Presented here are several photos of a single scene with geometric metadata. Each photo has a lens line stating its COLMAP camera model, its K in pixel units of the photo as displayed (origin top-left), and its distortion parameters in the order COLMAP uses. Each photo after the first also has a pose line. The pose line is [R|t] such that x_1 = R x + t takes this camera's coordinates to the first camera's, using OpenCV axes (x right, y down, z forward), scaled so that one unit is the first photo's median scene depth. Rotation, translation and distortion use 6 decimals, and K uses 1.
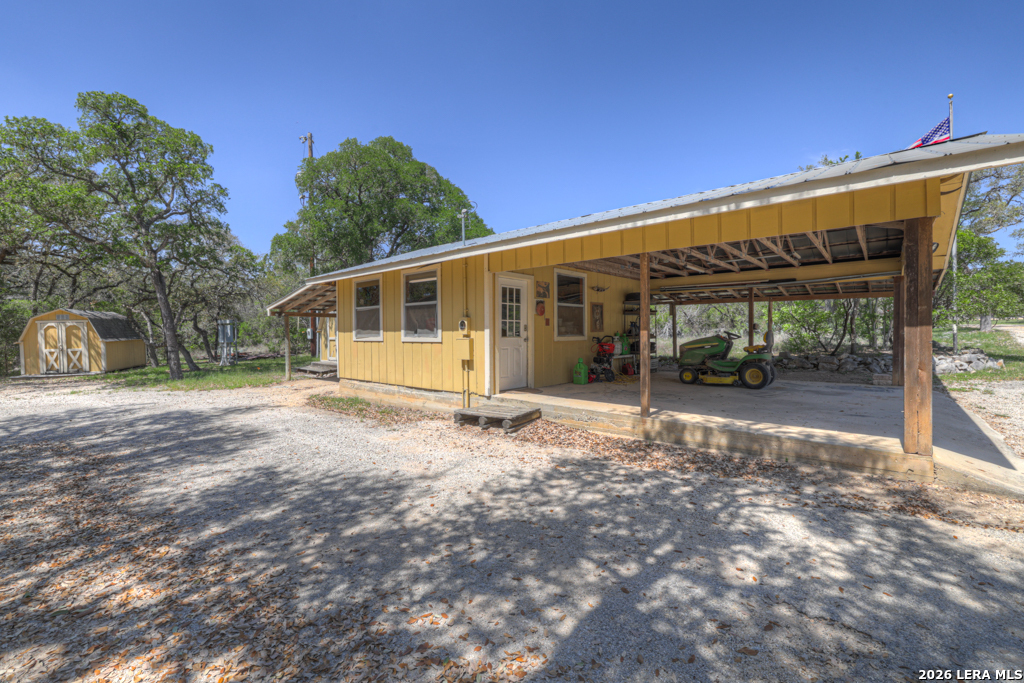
lens RADIAL K [[414.9, 0, 502.3], [0, 414.9, 324.7], [0, 0, 1]] dist [-0.024690, 0.006319]
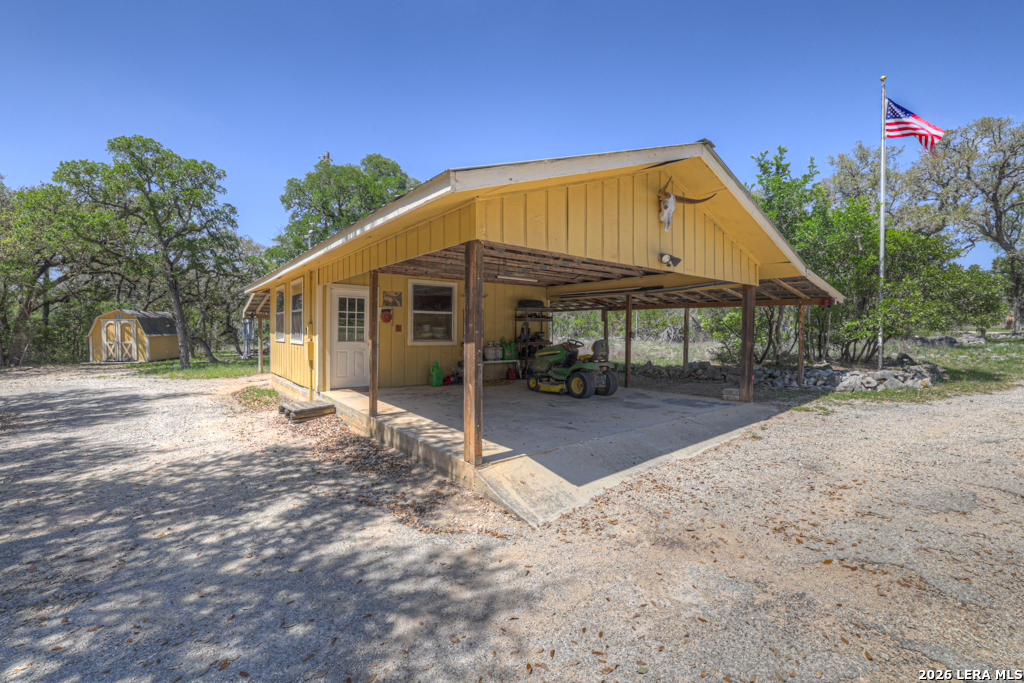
lens RADIAL K [[414.9, 0, 508.5], [0, 414.9, 333.1], [0, 0, 1]] dist [-0.024690, 0.006319]
pose [[0.982673, 0.017126, -0.184553, 1.218129], [-0.013106, 0.999650, 0.022977, -0.045491], [0.184882, -0.020160, 0.982554, -0.040922]]
